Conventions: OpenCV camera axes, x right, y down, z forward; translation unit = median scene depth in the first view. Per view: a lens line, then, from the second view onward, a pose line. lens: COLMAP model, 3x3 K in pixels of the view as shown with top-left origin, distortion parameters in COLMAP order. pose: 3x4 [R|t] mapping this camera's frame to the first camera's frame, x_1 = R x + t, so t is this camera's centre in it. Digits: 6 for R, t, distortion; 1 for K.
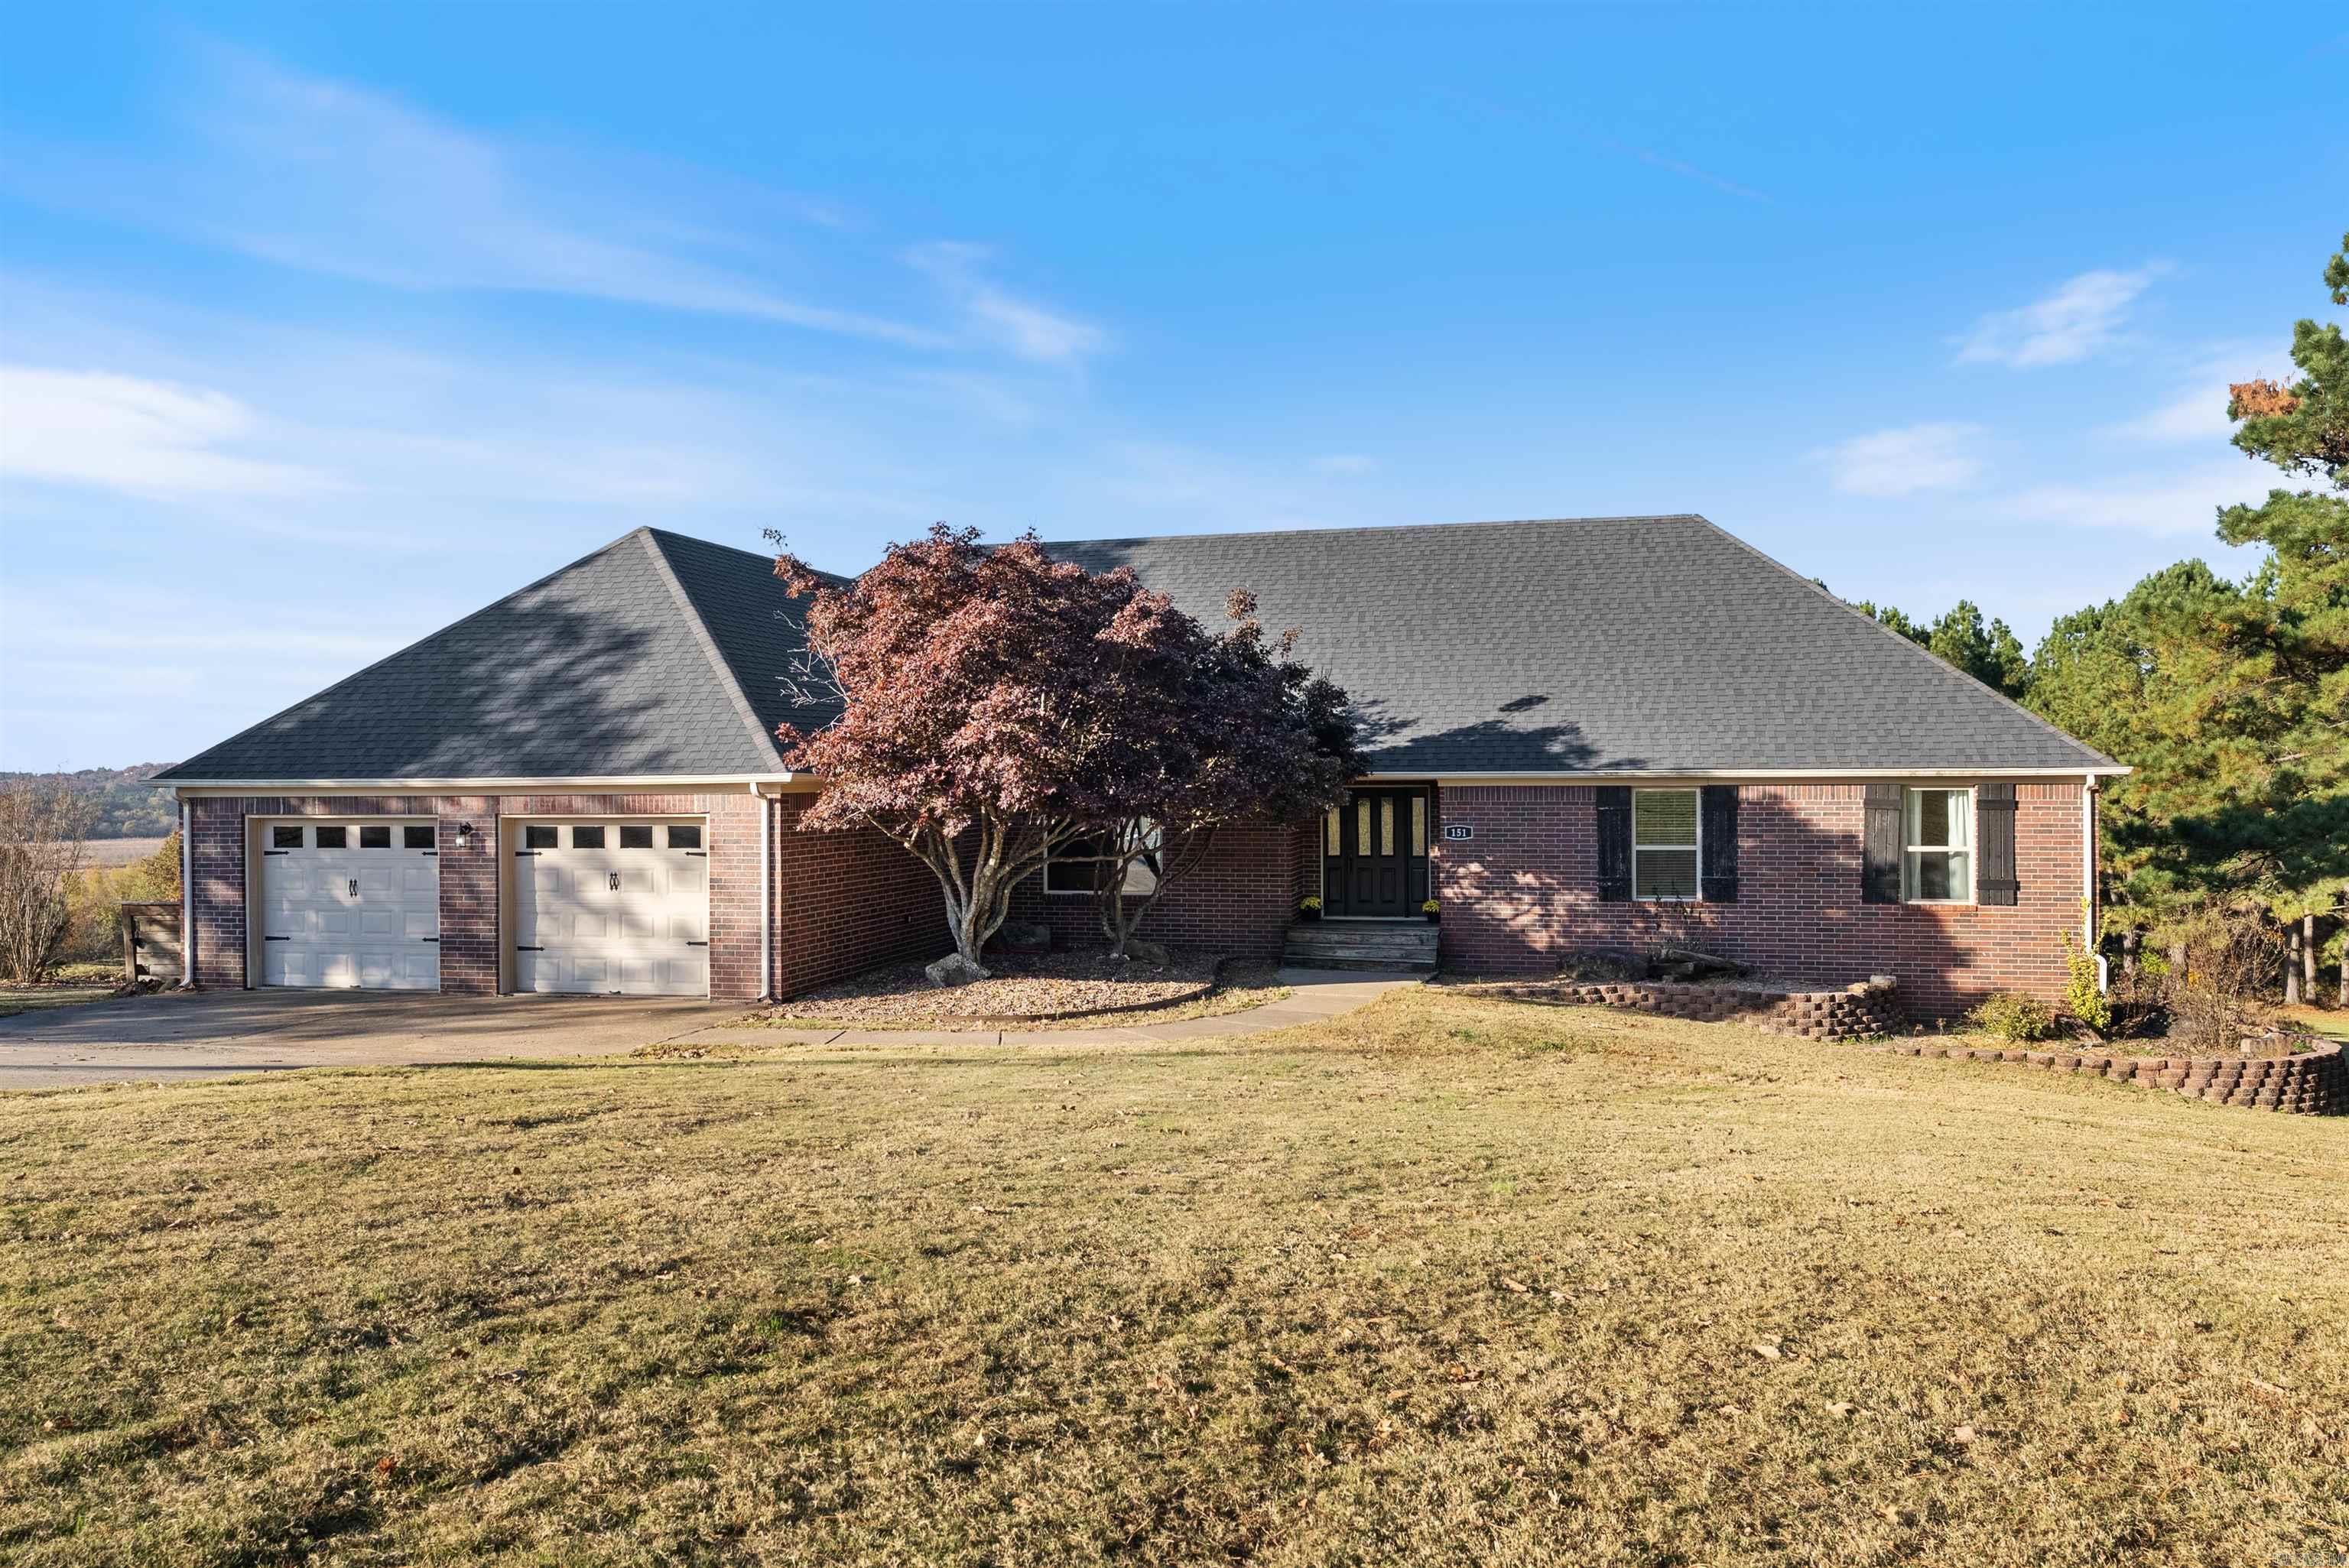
lens RADIAL K [[1731.7, 0, 1174.5], [0, 1731.7, 784.0], [0, 0, 1]] dist [0.007032, 0.002066]
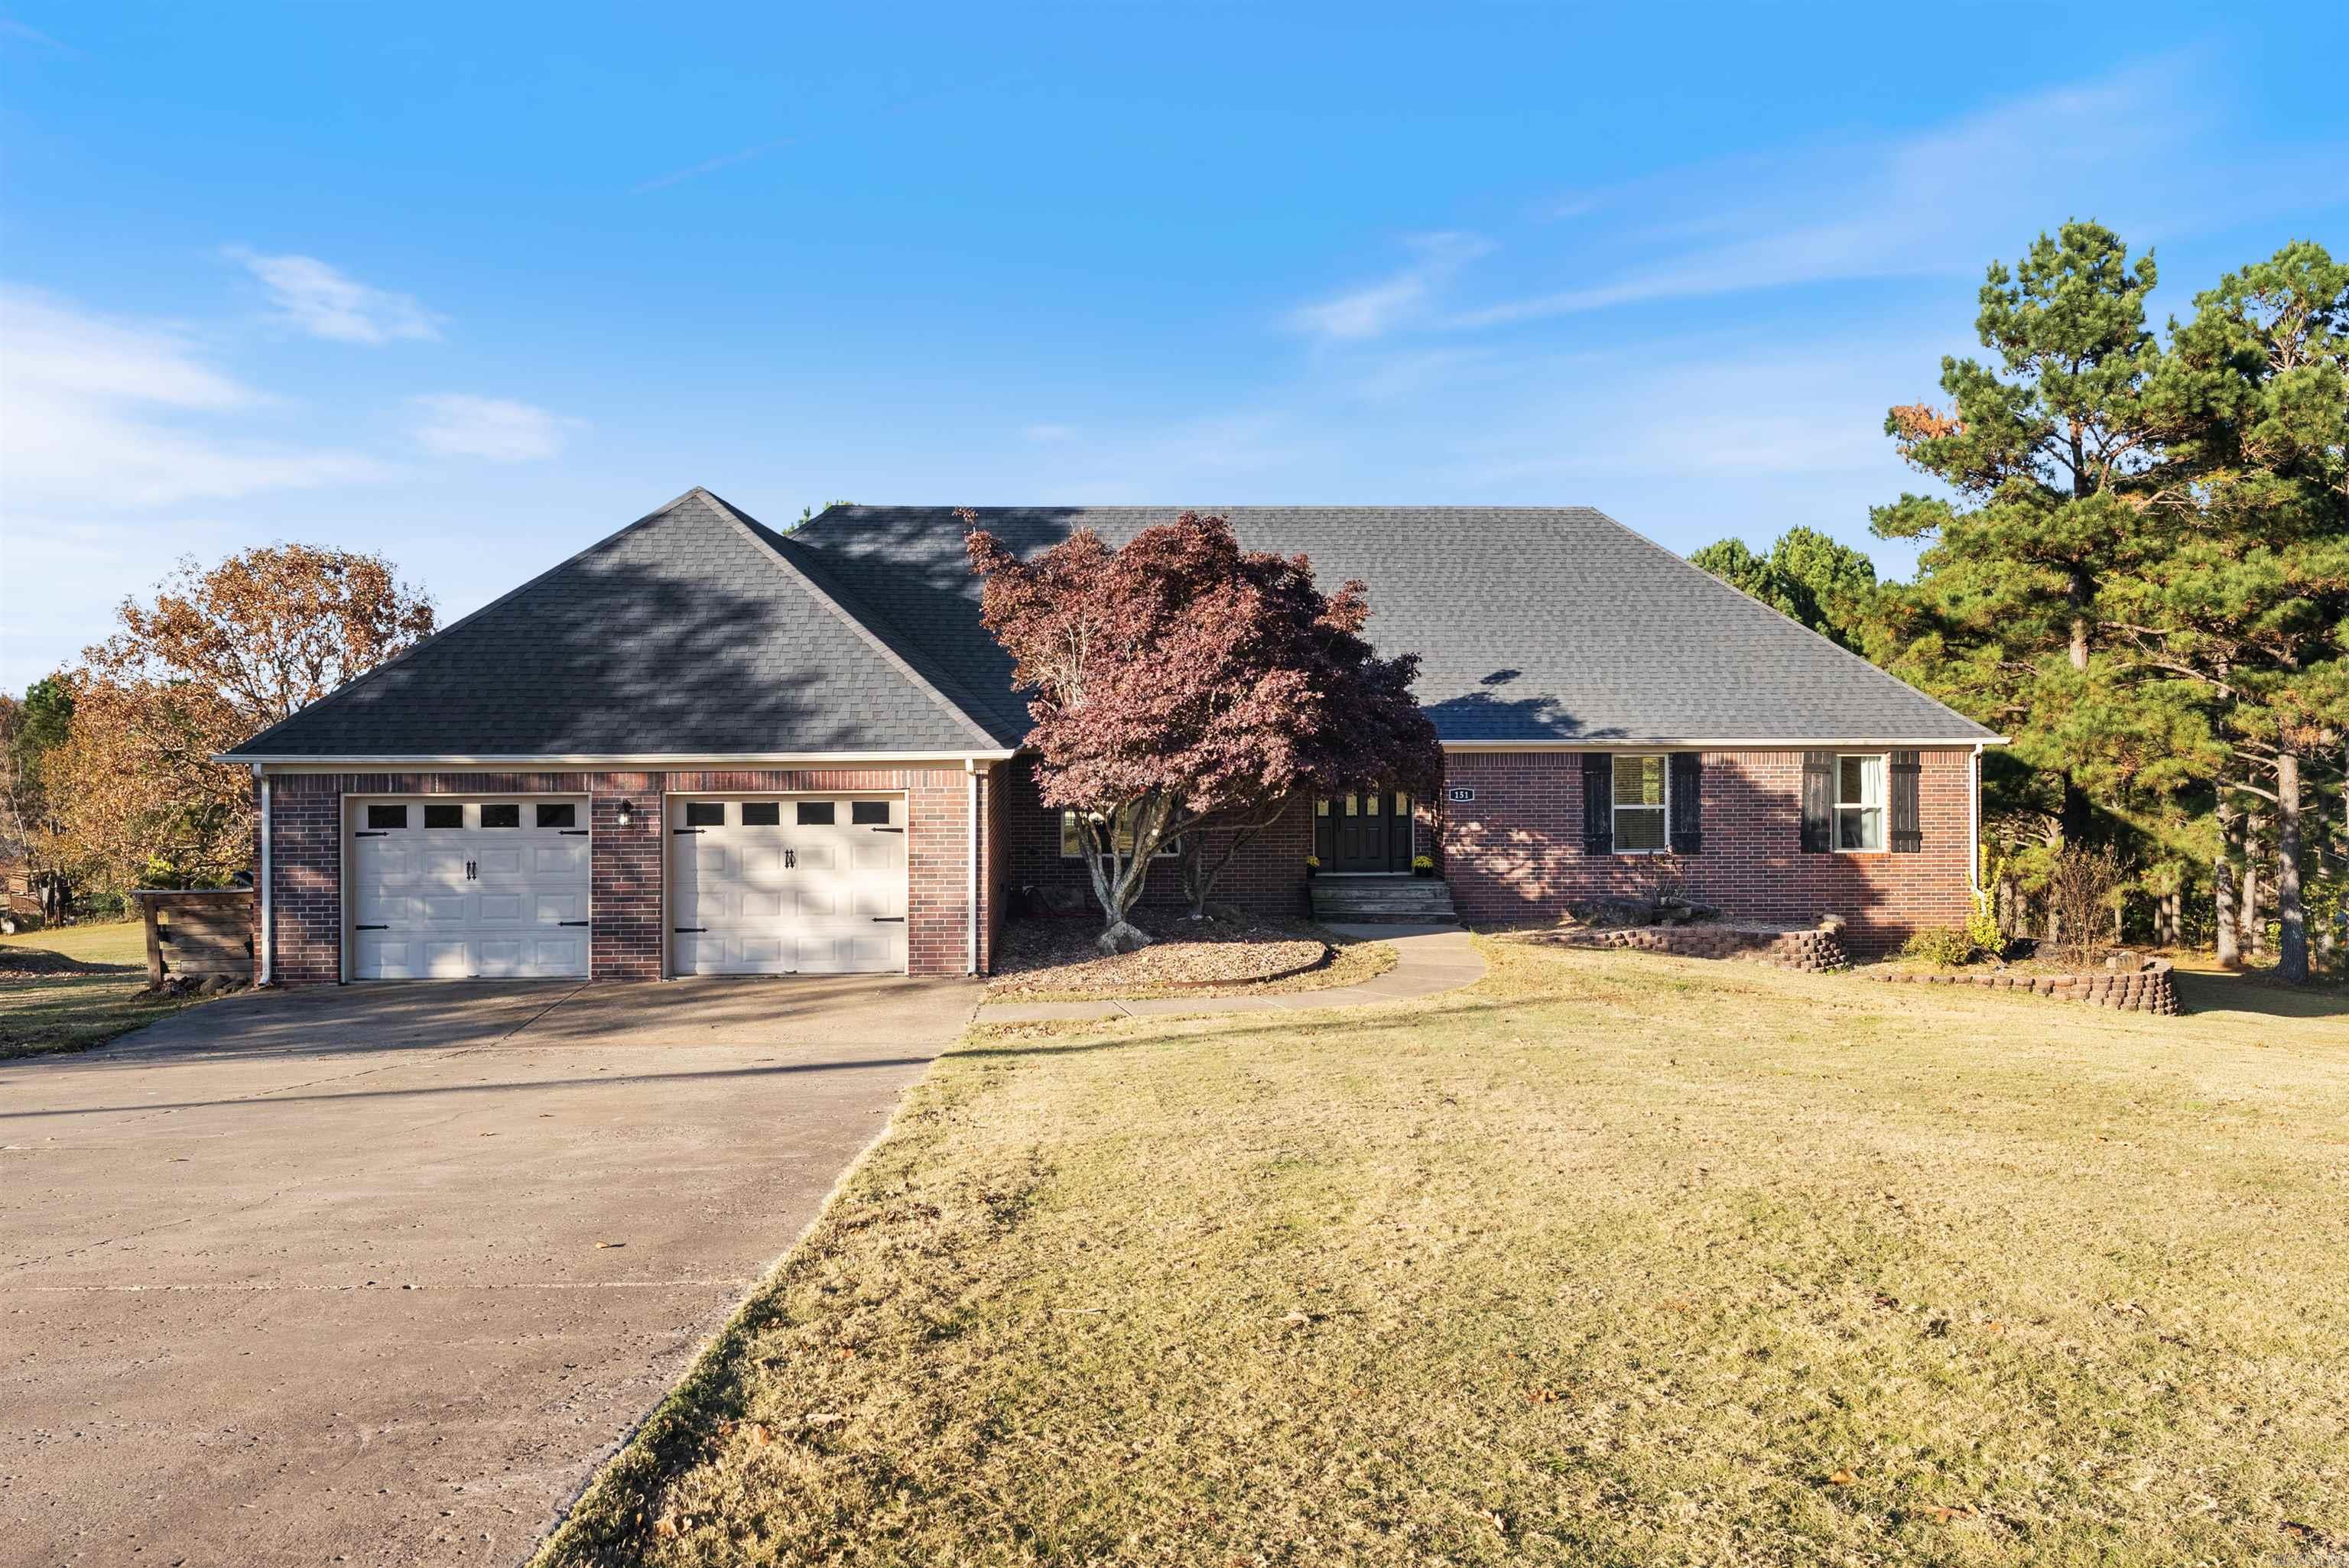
lens RADIAL K [[1741.7, 0, 1173.0], [0, 1741.7, 709.0], [0, 0, 1]] dist [0.006997, 0.002278]
pose [[0.957345, 0.003615, 0.288925, -0.353544], [-0.001257, 0.999964, -0.008346, -0.018220], [-0.288944, 0.007626, 0.957316, -0.005757]]
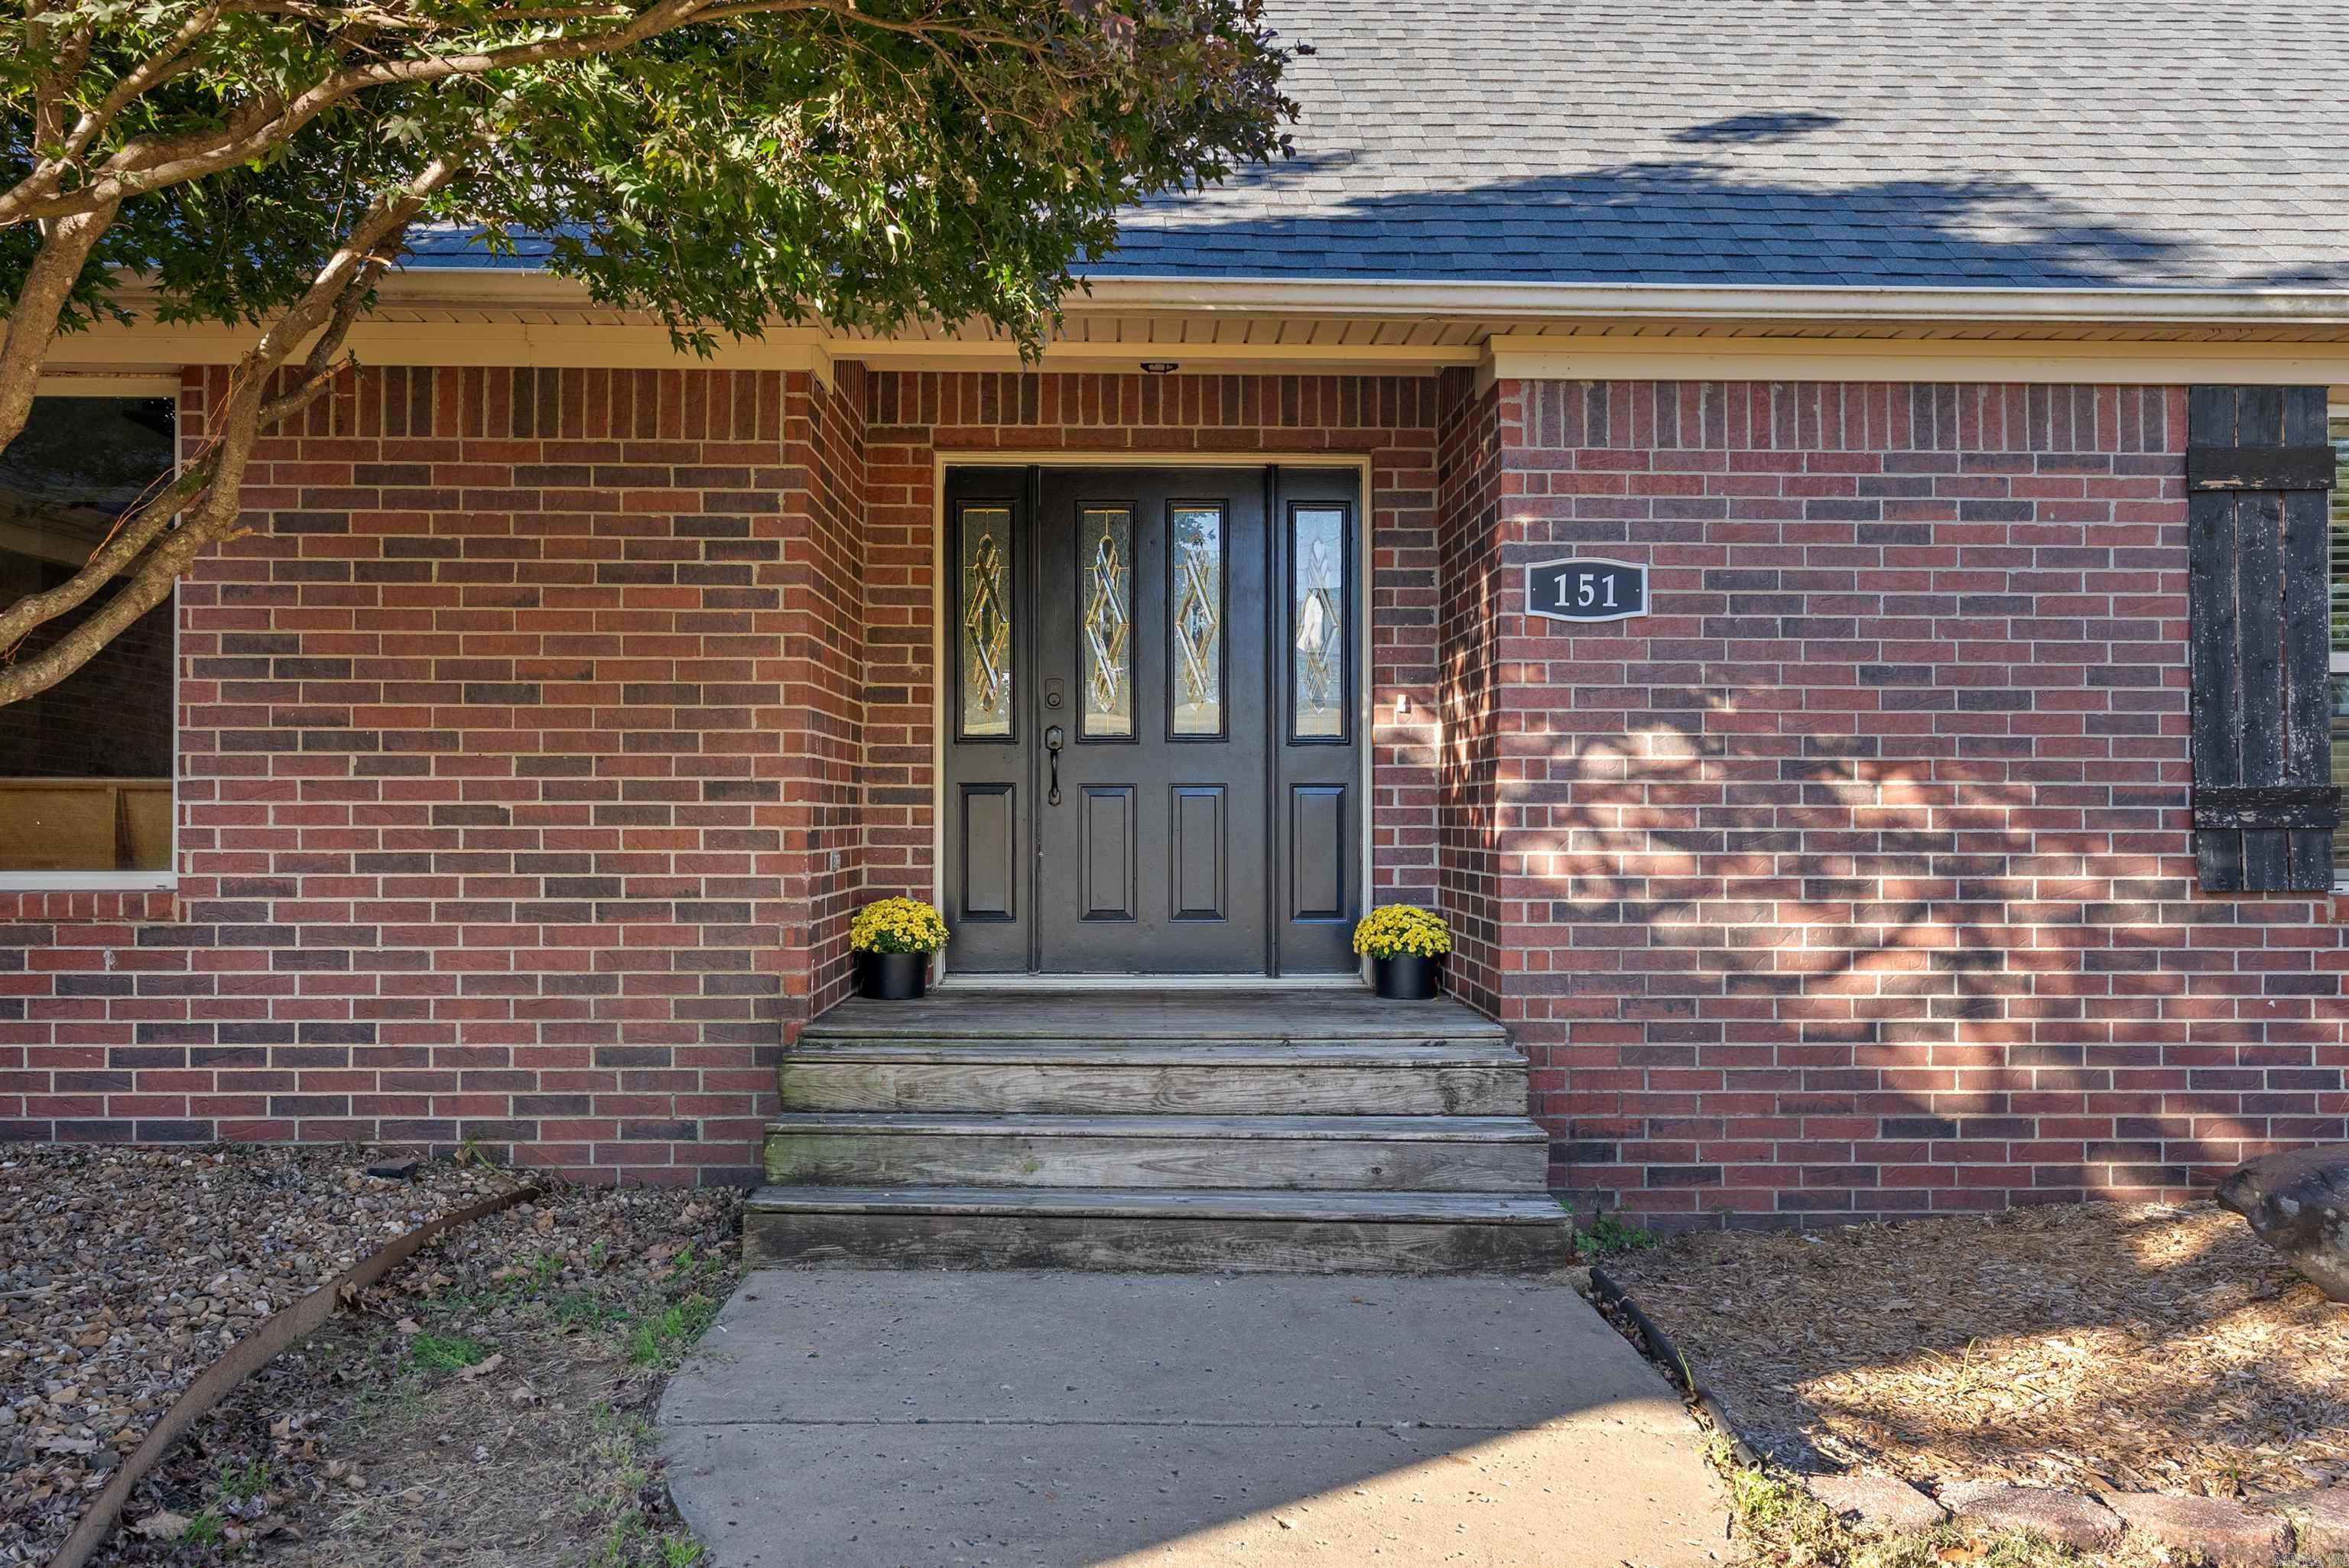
lens RADIAL K [[1693.7, 0, 1184.0], [0, 1693.7, 831.1], [0, 0, 1]] dist [-0.006410, -0.001812]
pose [[0.966156, 0.007755, 0.257842, 0.063606], [-0.006296, 0.999959, -0.006483, 0.064970], [-0.257882, 0.004640, 0.966165, 0.863249]]
